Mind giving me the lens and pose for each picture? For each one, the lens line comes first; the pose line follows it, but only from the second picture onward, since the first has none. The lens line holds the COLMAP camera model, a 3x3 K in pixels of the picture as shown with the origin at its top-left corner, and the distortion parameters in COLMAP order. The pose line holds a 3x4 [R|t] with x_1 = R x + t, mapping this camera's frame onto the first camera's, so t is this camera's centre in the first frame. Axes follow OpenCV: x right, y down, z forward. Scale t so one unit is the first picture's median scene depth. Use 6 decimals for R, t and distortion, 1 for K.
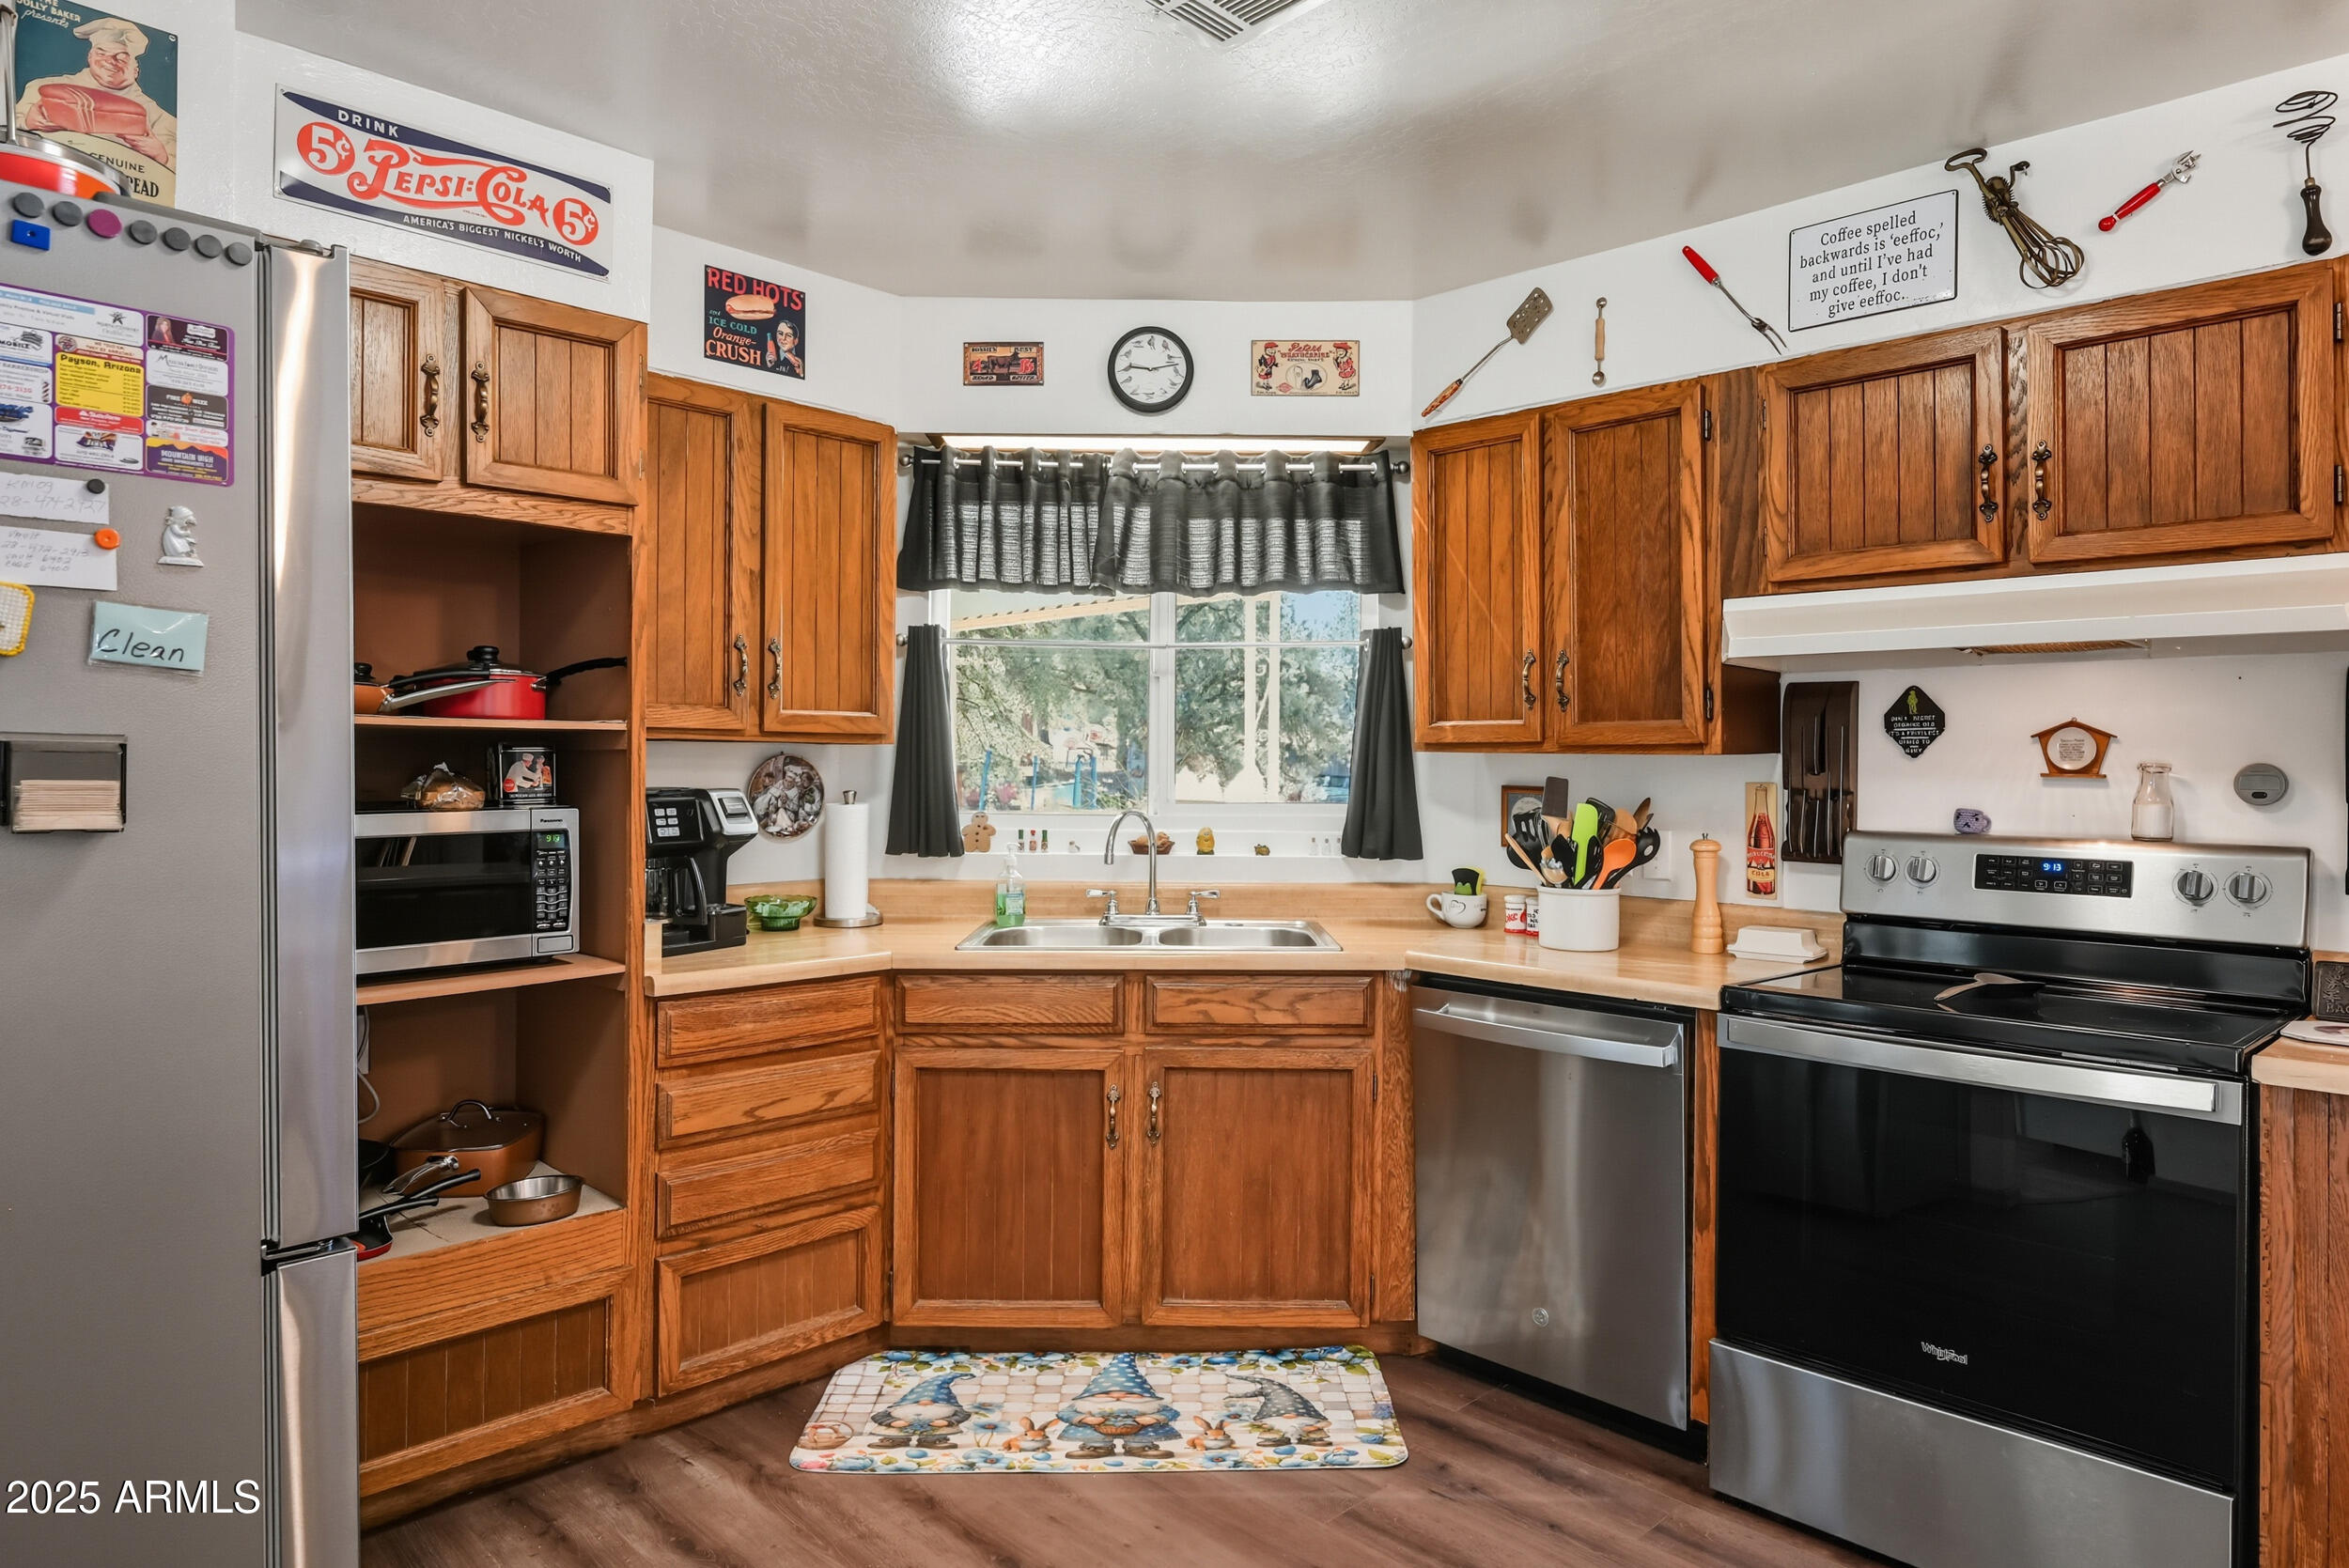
lens RADIAL K [[1399.0, 0, 1164.3], [0, 1399.0, 761.8], [0, 0, 1]] dist [0.000729, 0.000865]
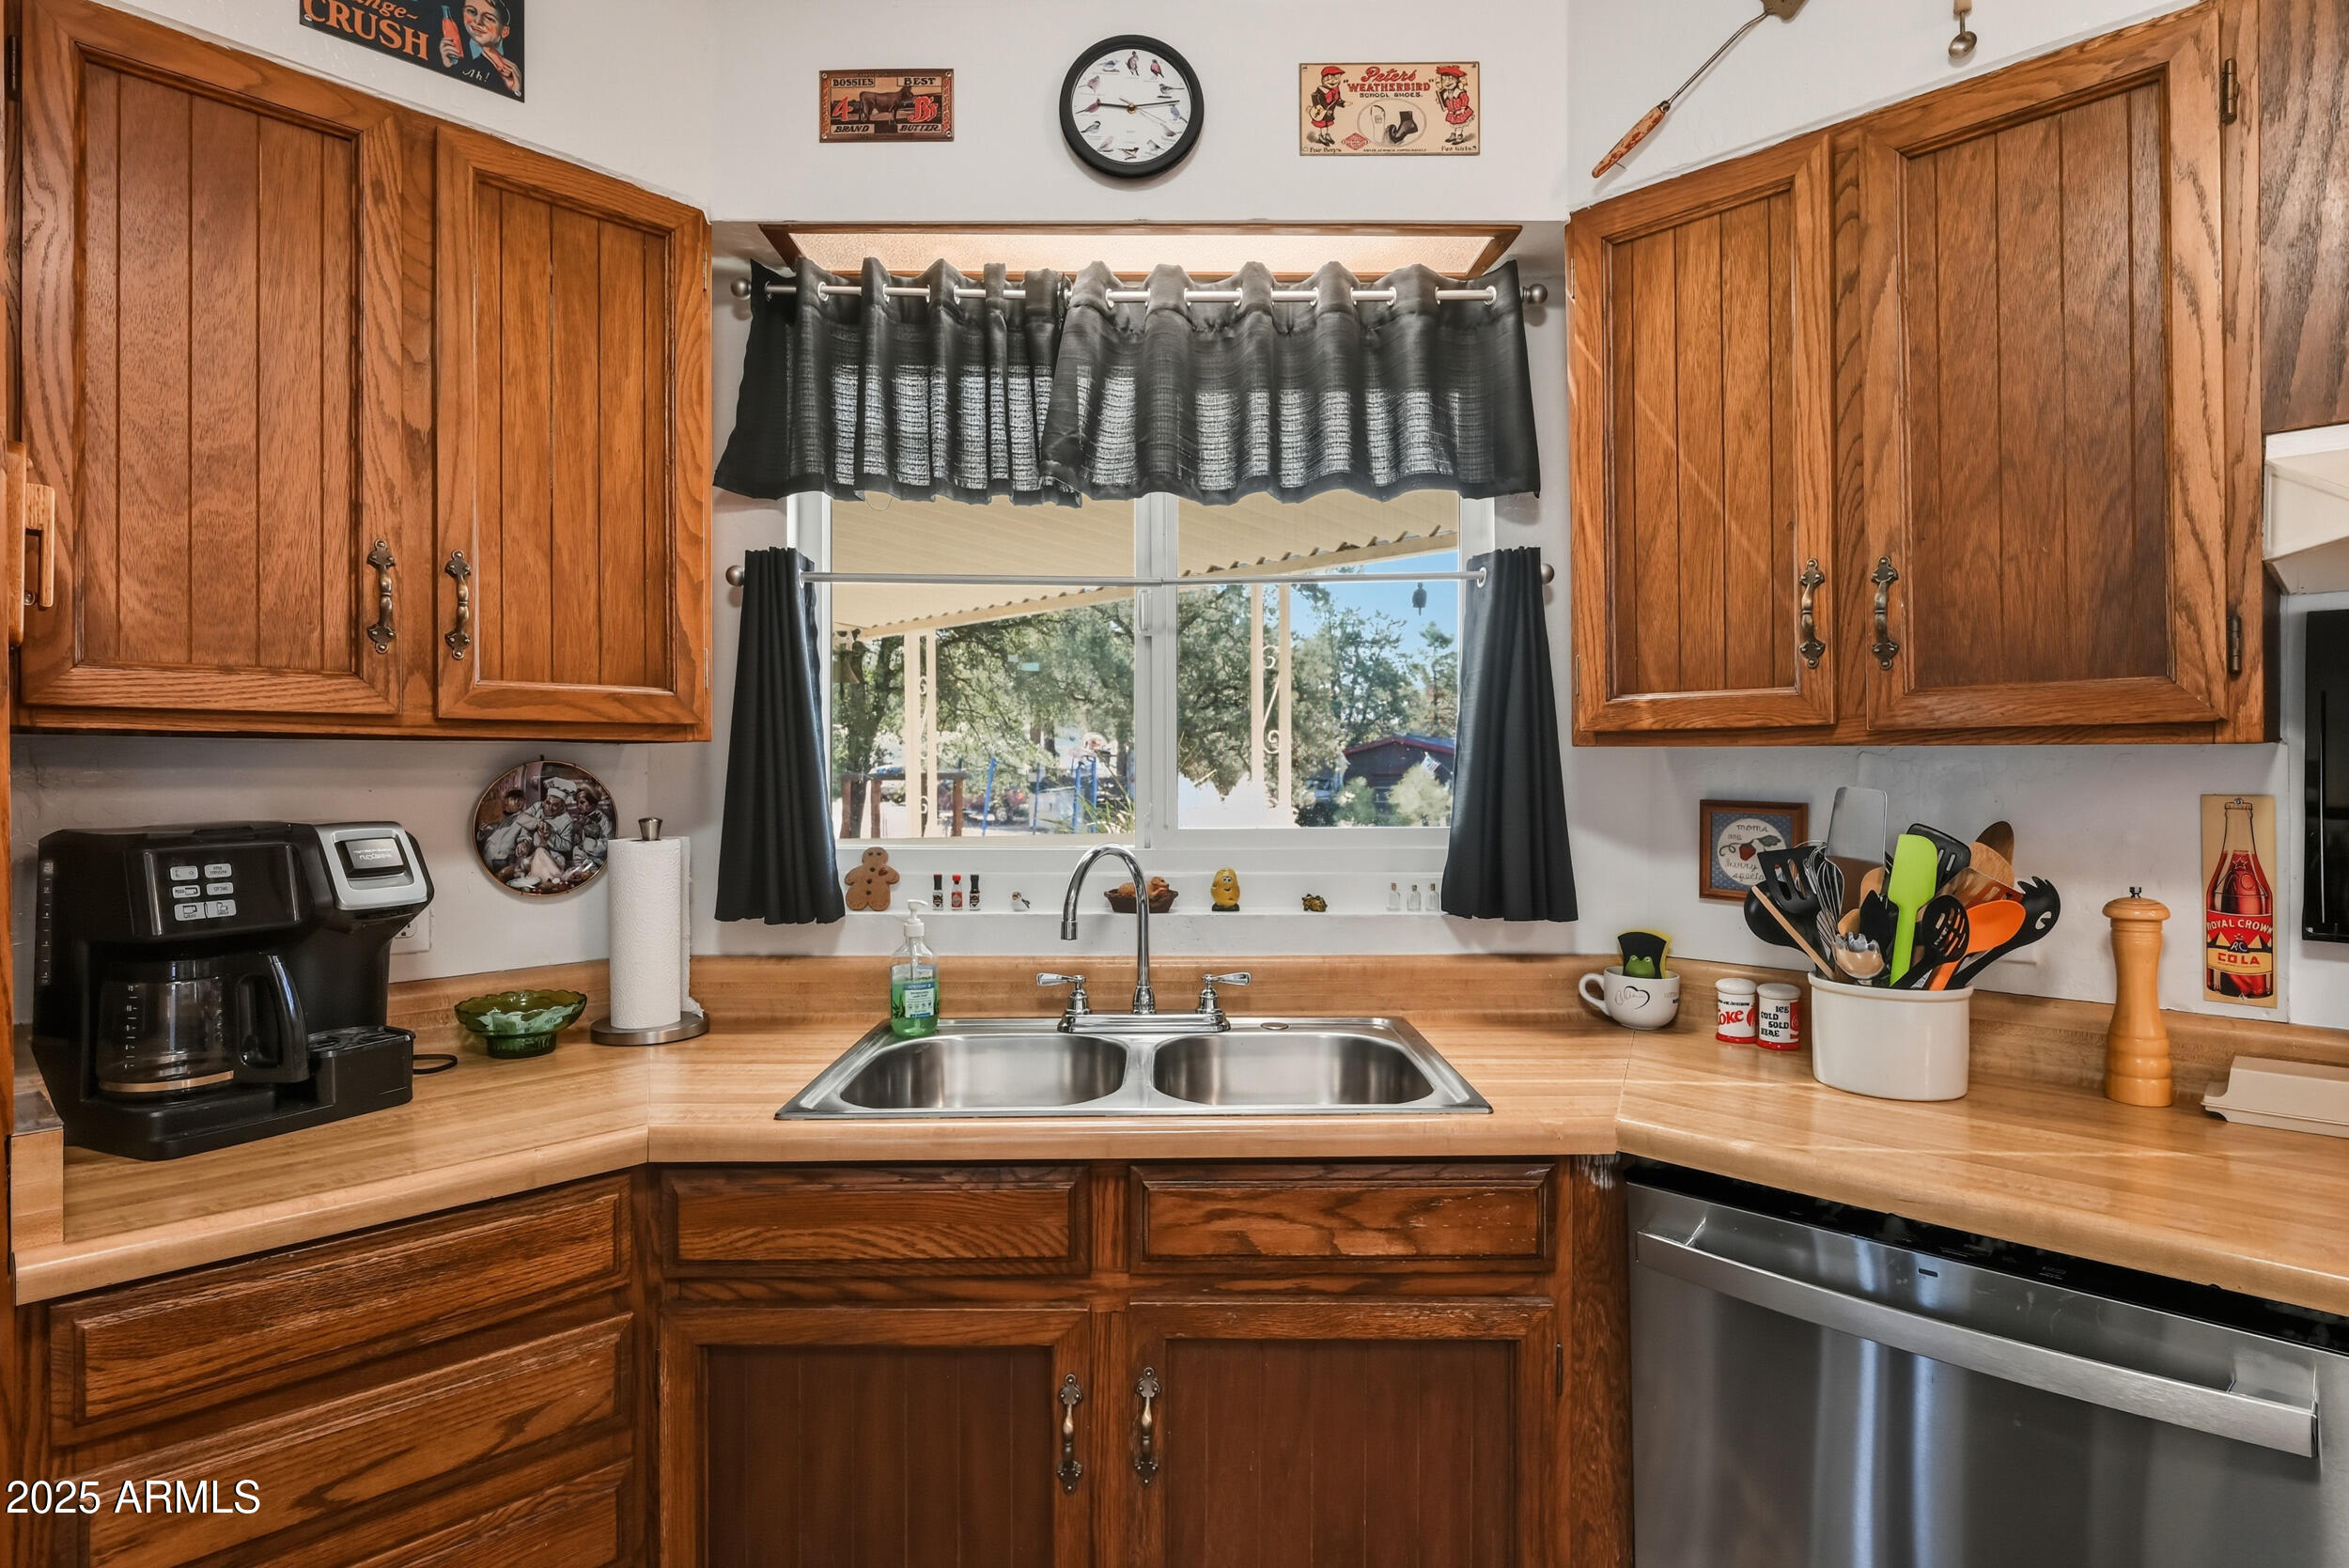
lens RADIAL K [[1246.5, 0, 1183.3], [0, 1246.5, 772.0], [0, 0, 1]] dist [-0.001823, 0.000110]
pose [[0.999793, -0.008804, 0.018334, 0.000027], [0.008740, 0.999955, 0.003563, 0.000328], [-0.018364, -0.003402, 0.999826, 0.523584]]
